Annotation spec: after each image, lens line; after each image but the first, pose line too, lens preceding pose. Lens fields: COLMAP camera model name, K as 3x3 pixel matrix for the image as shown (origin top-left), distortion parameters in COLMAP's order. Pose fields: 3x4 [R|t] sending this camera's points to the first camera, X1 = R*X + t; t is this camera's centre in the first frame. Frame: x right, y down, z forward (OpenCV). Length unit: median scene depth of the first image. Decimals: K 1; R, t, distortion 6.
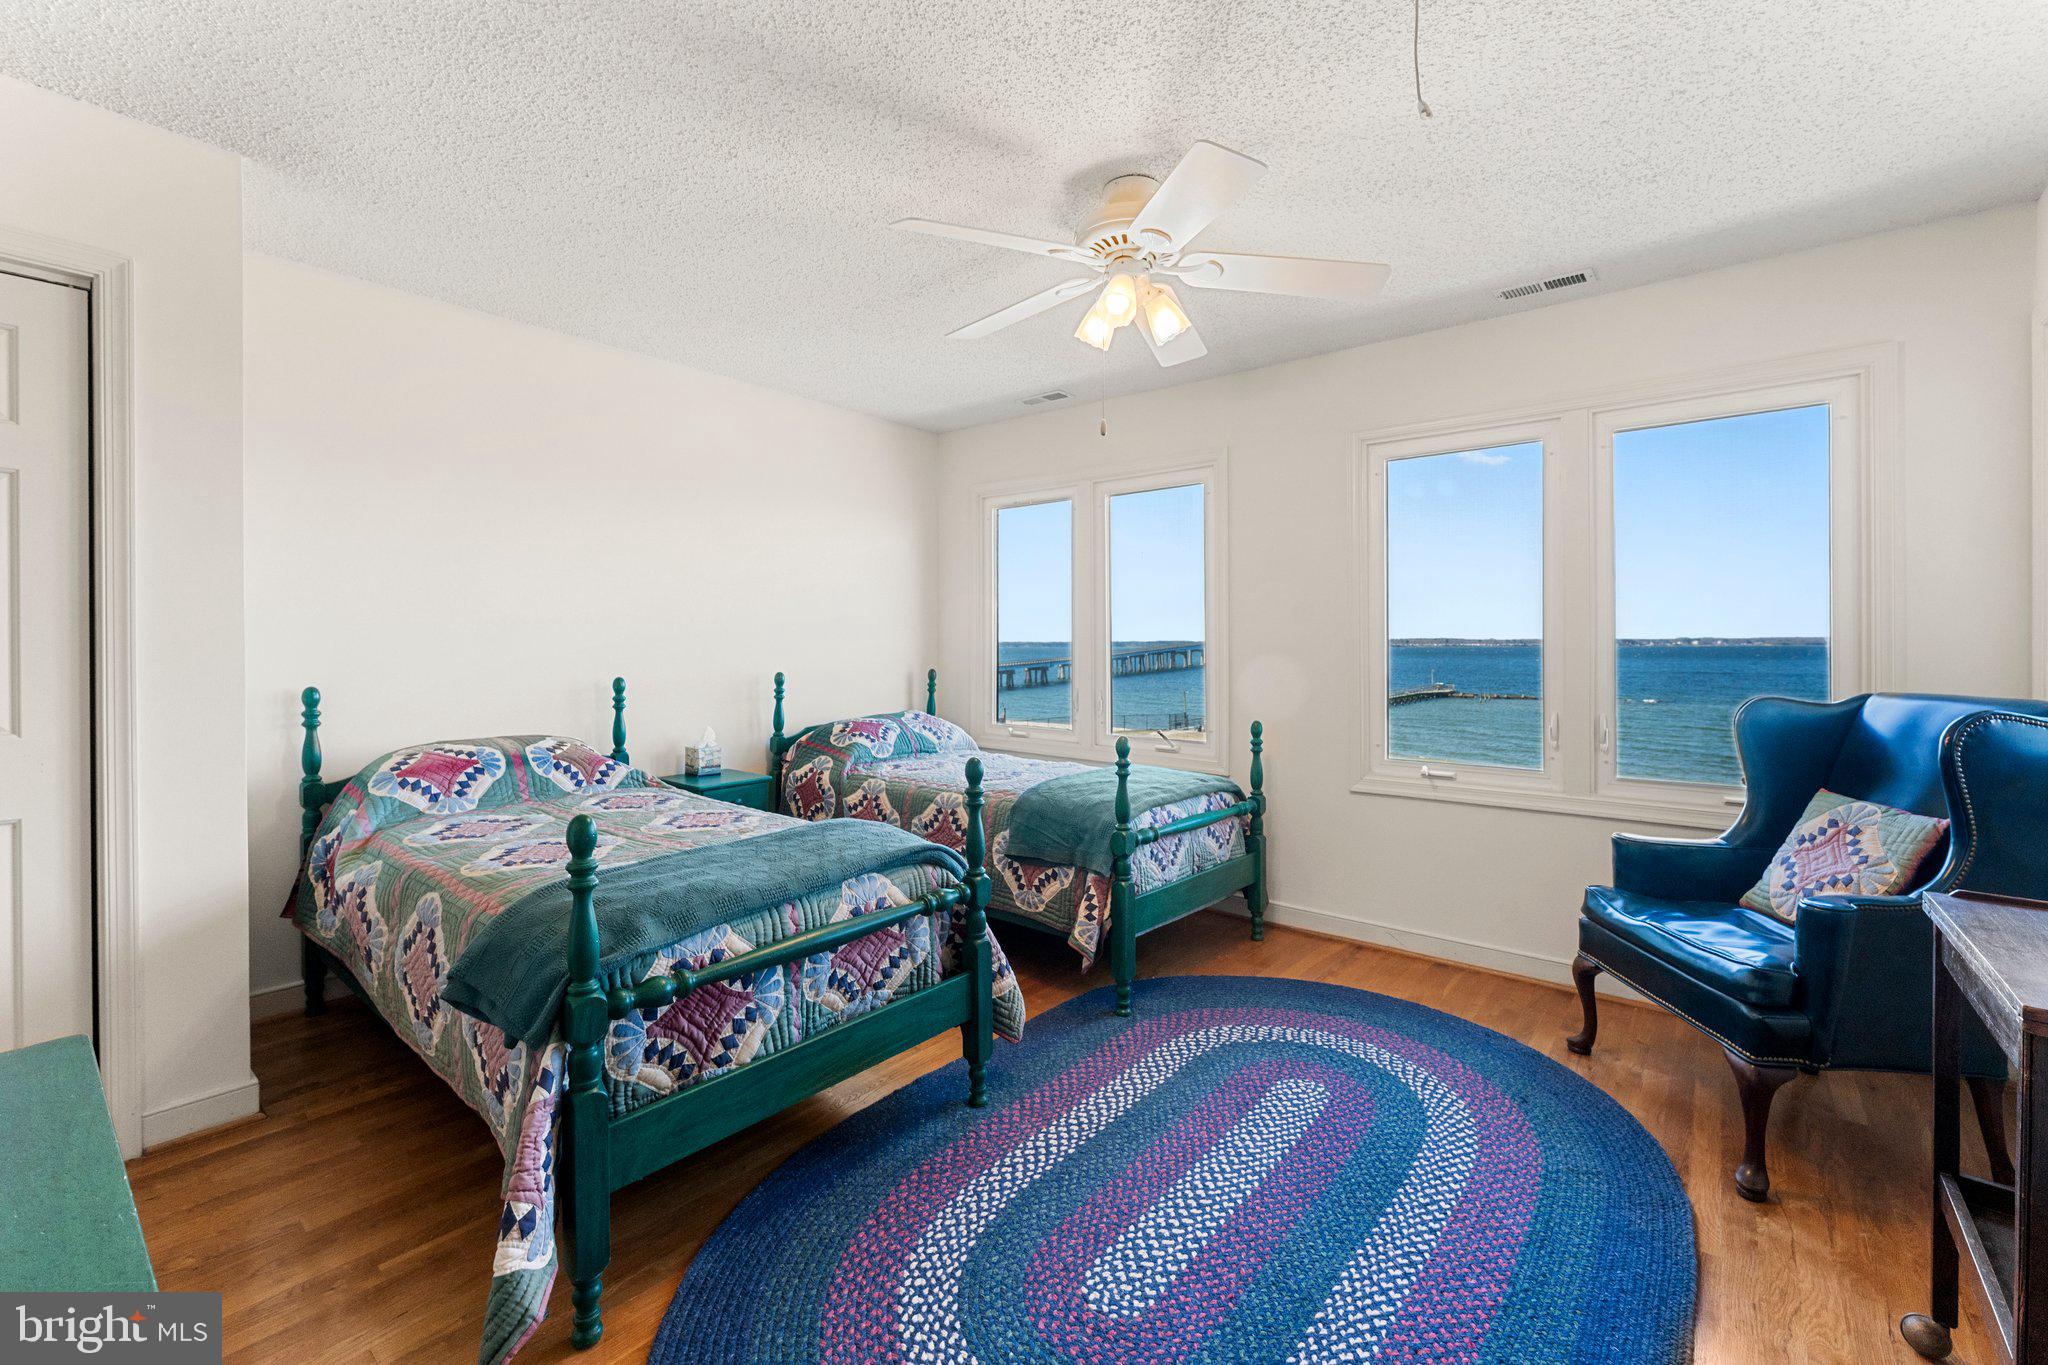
lens RADIAL K [[839.0, 0, 1019.3], [0, 839.0, 664.8], [0, 0, 1]] dist [-0.007128, 0.001147]
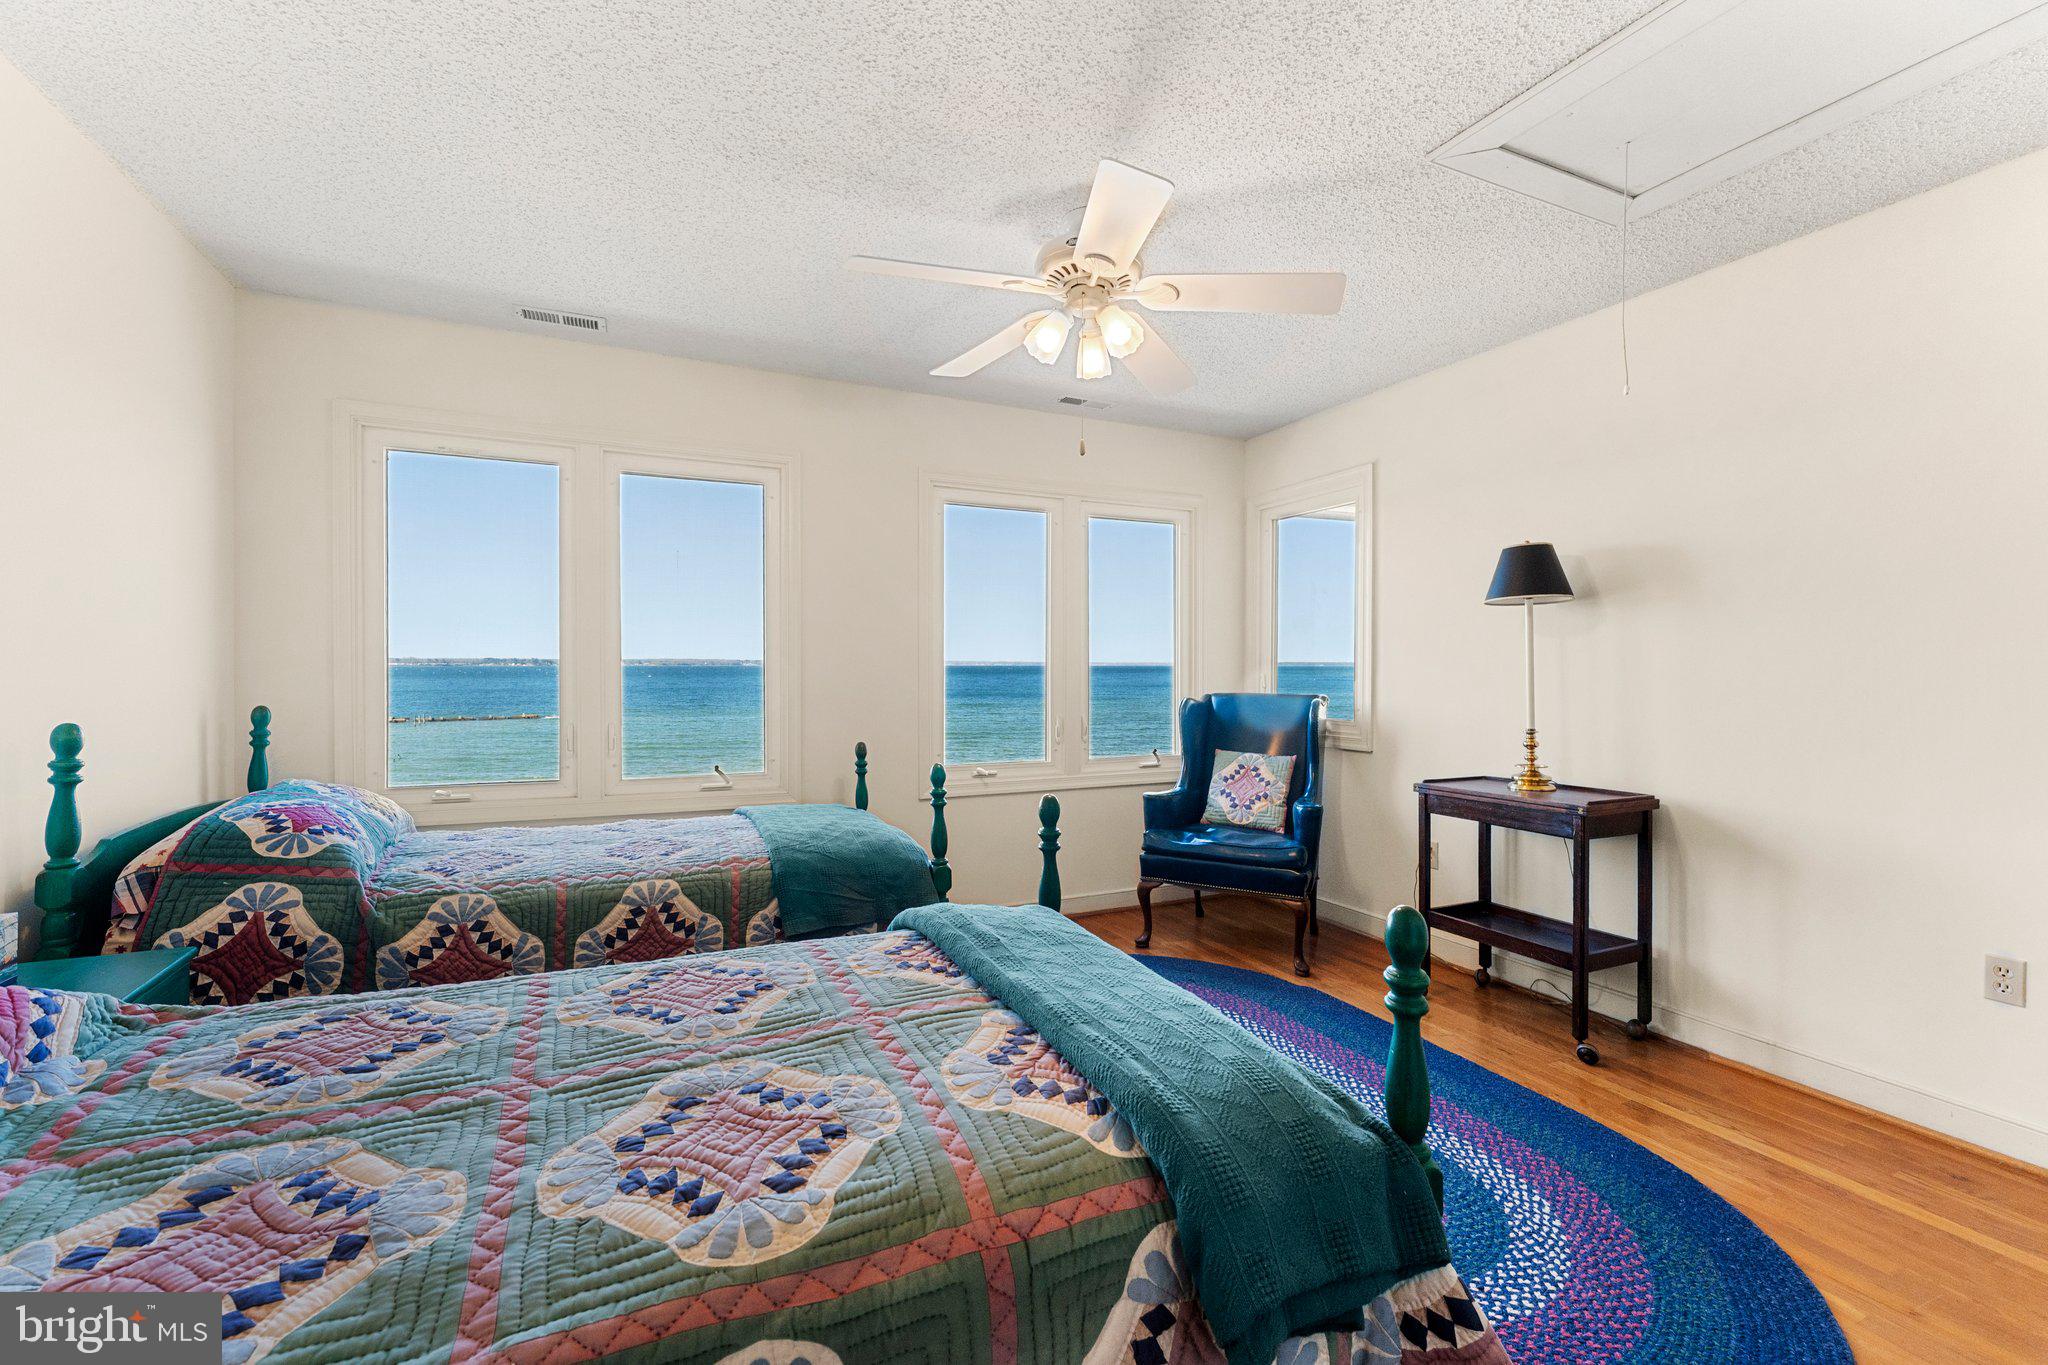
lens RADIAL K [[839.0, 0, 1010.7], [0, 839.0, 681.5], [0, 0, 1]] dist [-0.007128, 0.001147]
pose [[0.427592, -0.012051, 0.903892, -0.567024], [0.016063, 0.999855, 0.005732, -0.008749], [-0.903829, 0.012068, 0.427723, 0.436442]]
